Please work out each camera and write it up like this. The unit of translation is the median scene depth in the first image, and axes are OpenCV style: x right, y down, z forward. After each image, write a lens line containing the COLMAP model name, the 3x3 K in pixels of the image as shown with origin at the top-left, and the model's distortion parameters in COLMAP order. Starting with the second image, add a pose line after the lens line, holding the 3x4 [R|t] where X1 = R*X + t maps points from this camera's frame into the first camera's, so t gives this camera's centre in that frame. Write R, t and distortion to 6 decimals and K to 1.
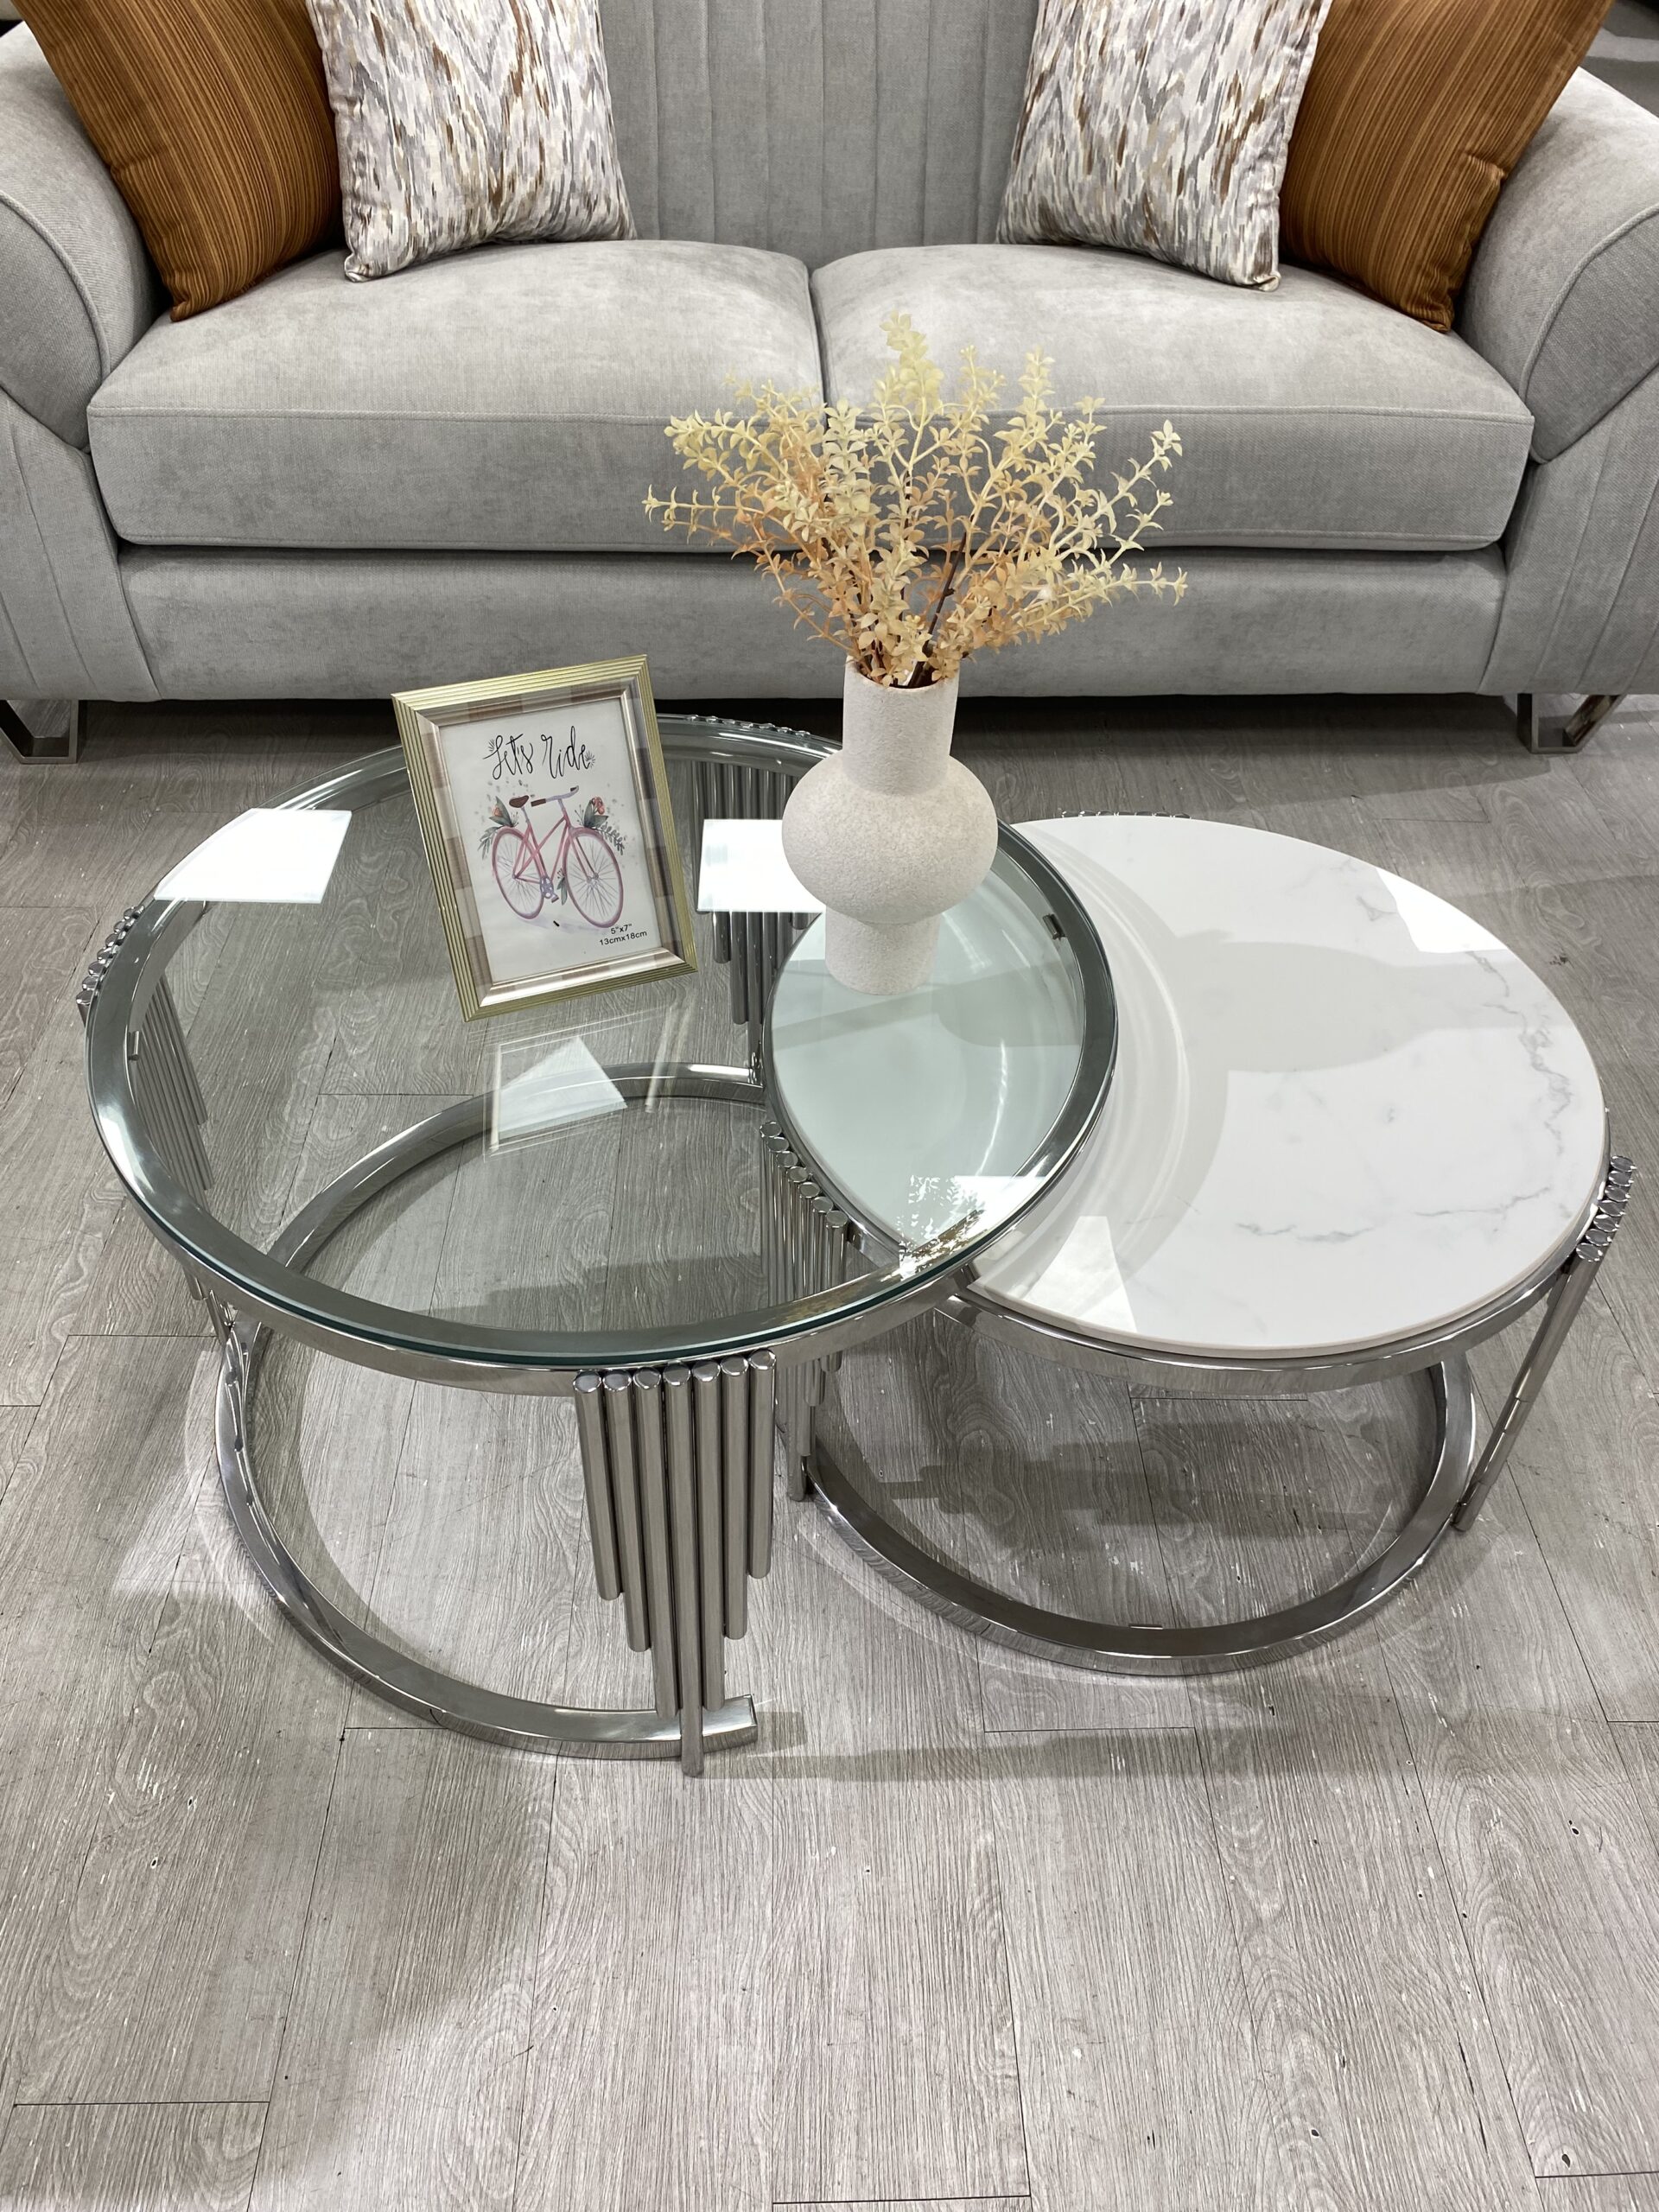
lens RADIAL K [[1691.4, 0, 829.9], [0, 1691.4, 1069.7], [0, 0, 1]] dist [0.013033, -0.026108]
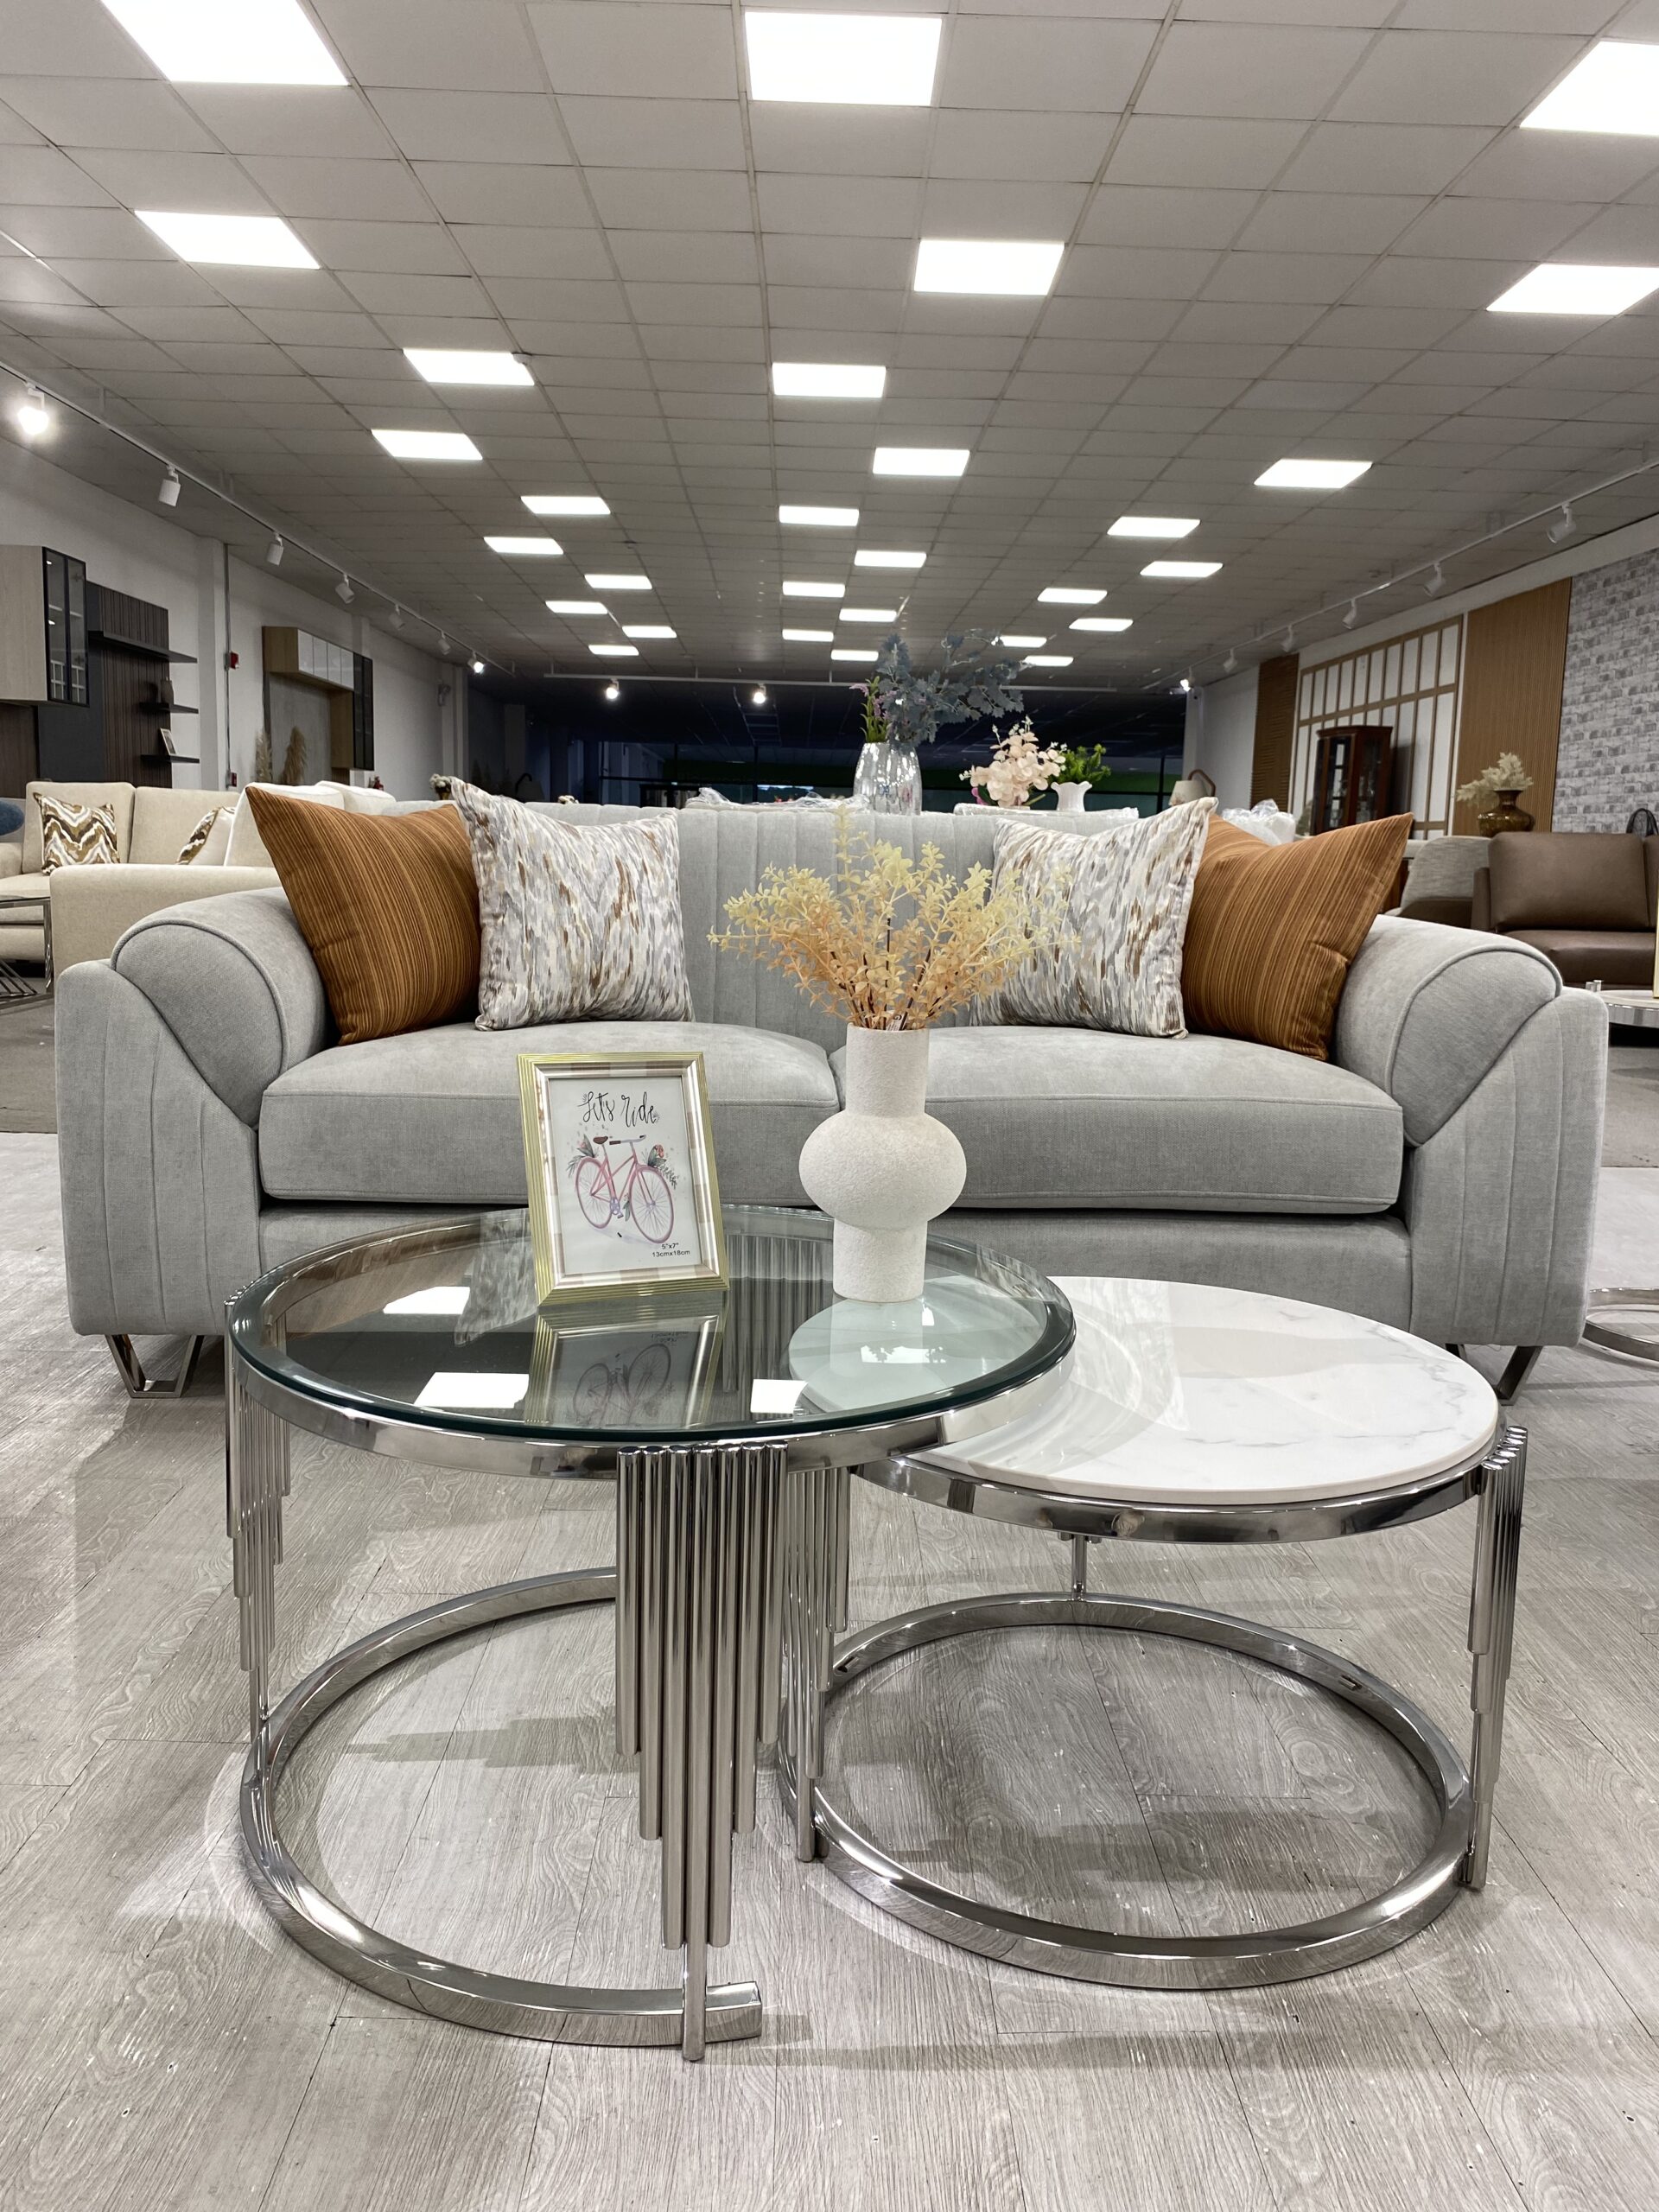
lens RADIAL K [[1691.4, 0, 825.1], [0, 1691.4, 1046.7], [0, 0, 1]] dist [0.013033, -0.026108]
pose [[0.999890, -0.003634, -0.014371, 0.008205], [-0.005220, 0.821039, -0.570849, 0.416267], [0.013874, 0.570861, 0.820929, -0.094265]]
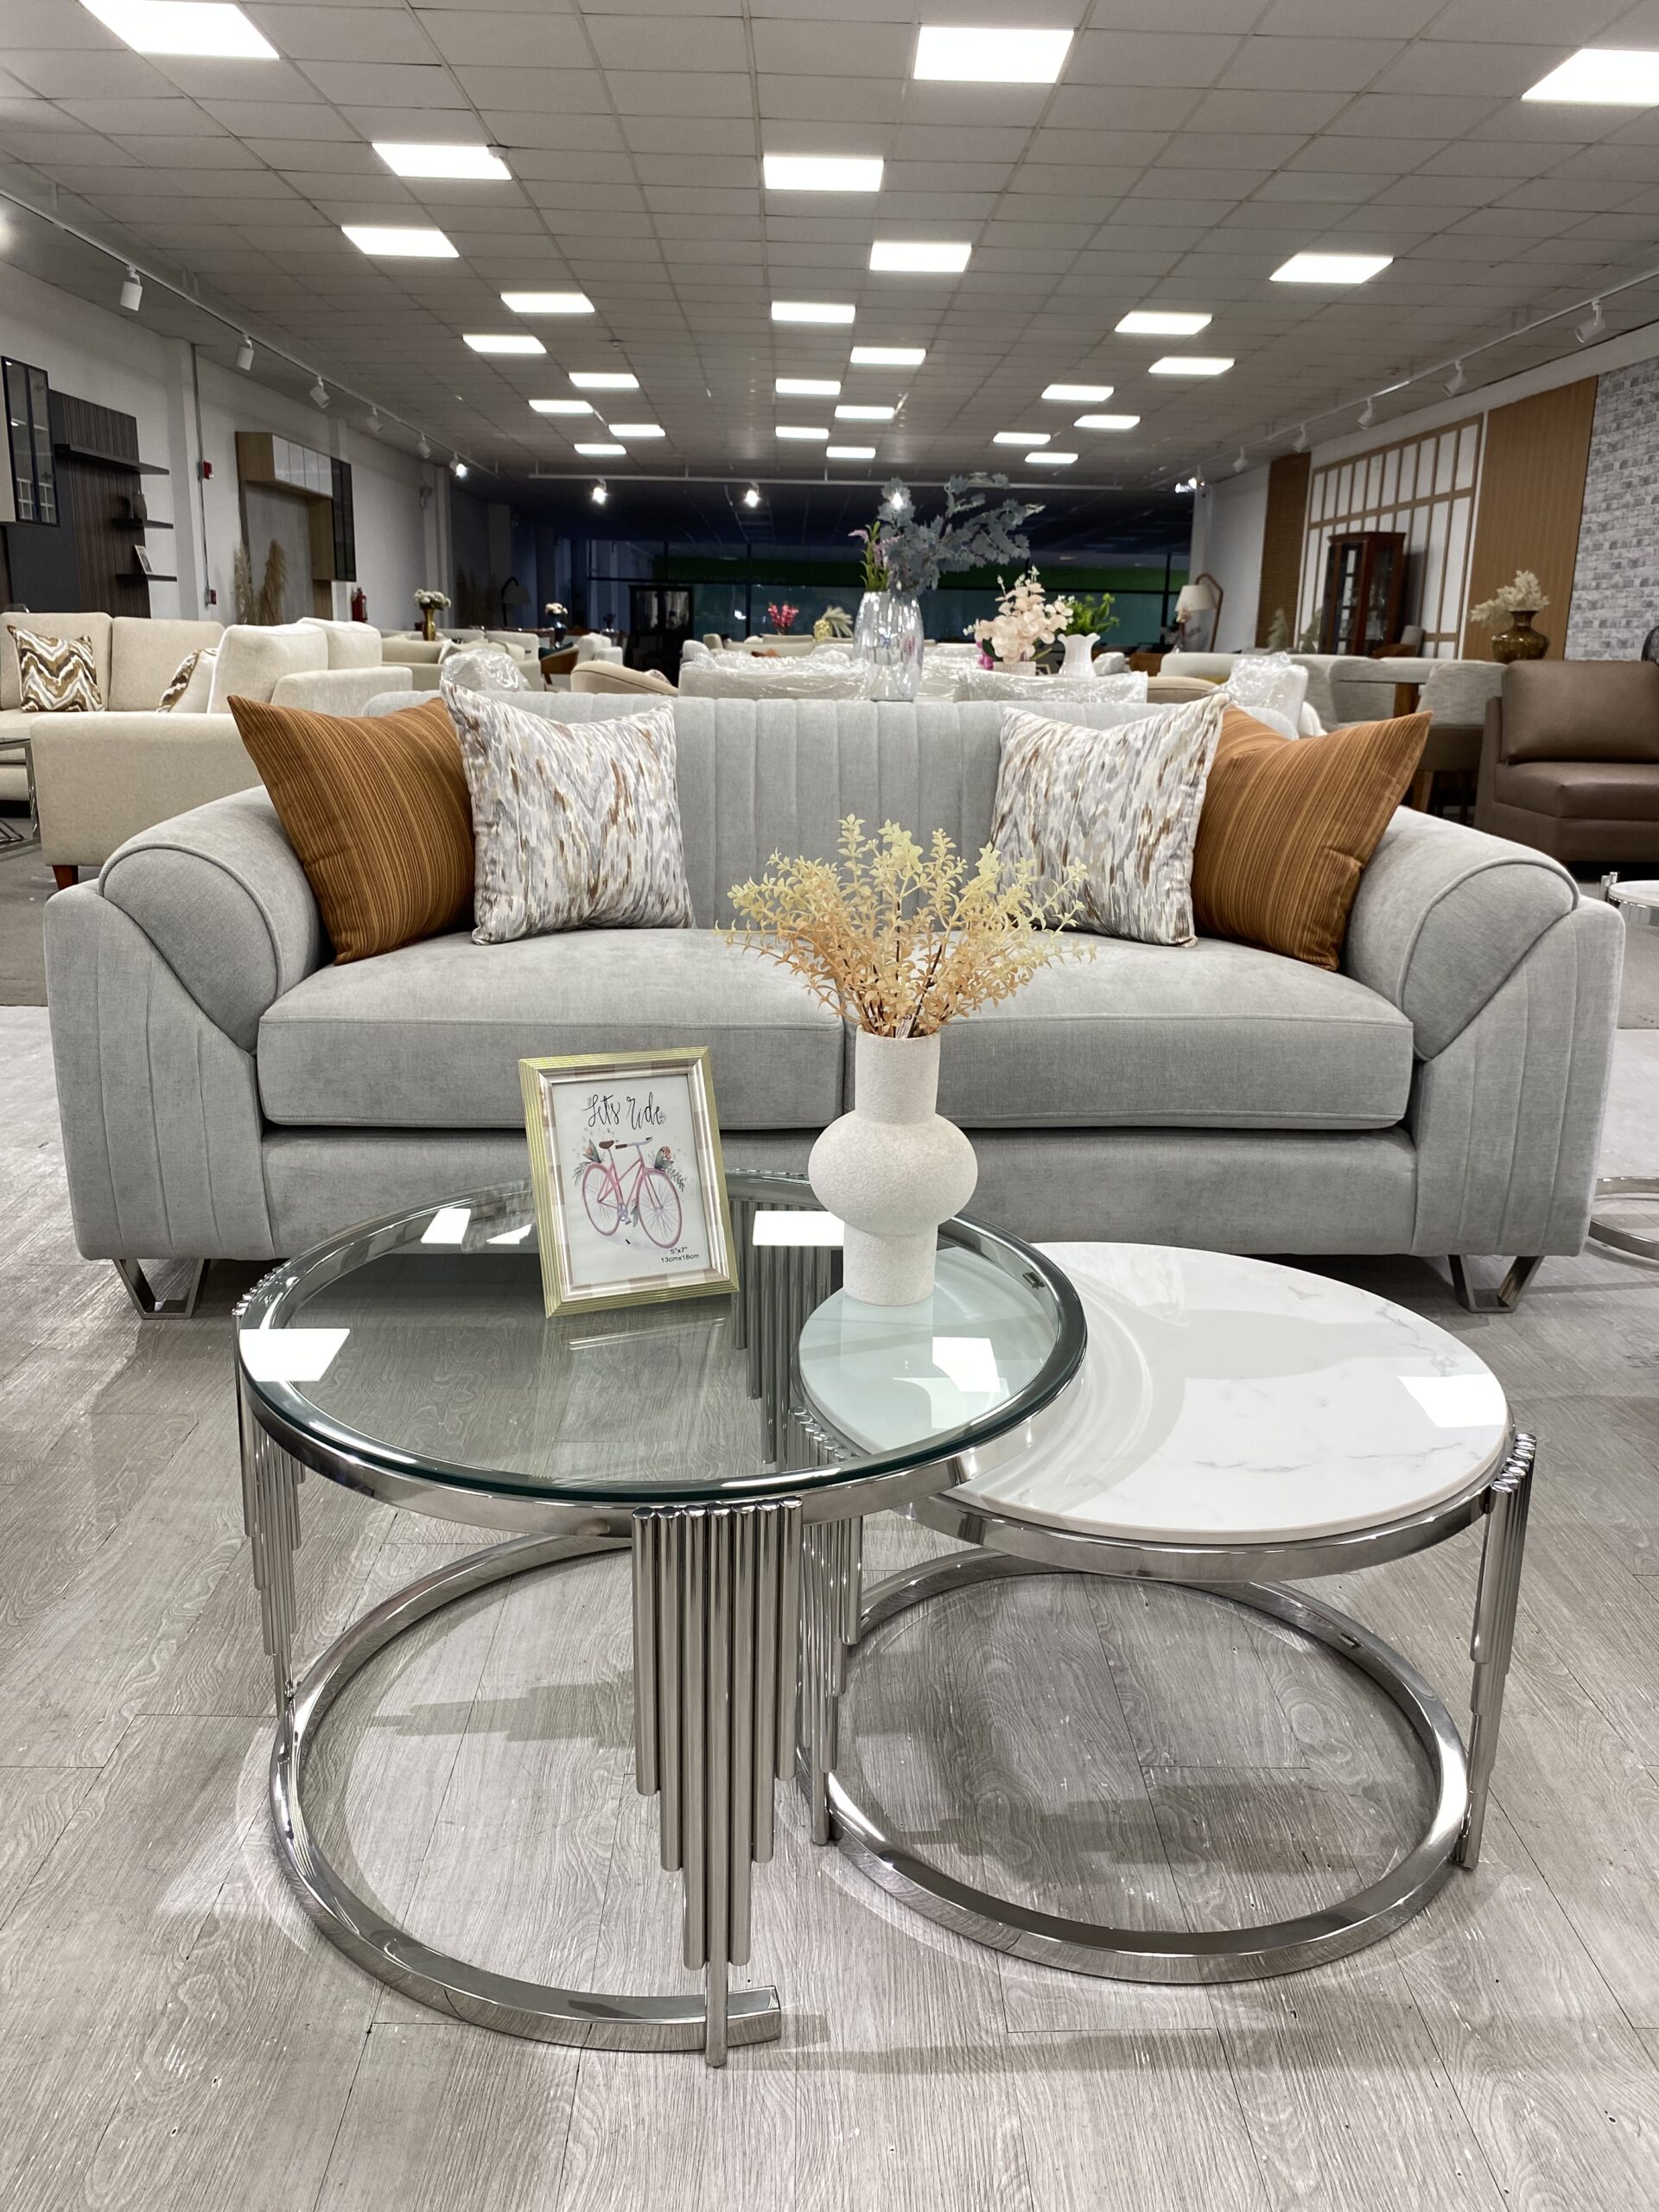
lens RADIAL K [[1691.4, 0, 828.1], [0, 1691.4, 1049.5], [0, 0, 1]] dist [0.013033, -0.026108]
pose [[0.999891, -0.008602, -0.011966, 0.001972], [0.001959, 0.882346, -0.470598, 0.302520], [0.014607, 0.470523, 0.882267, -0.136403]]
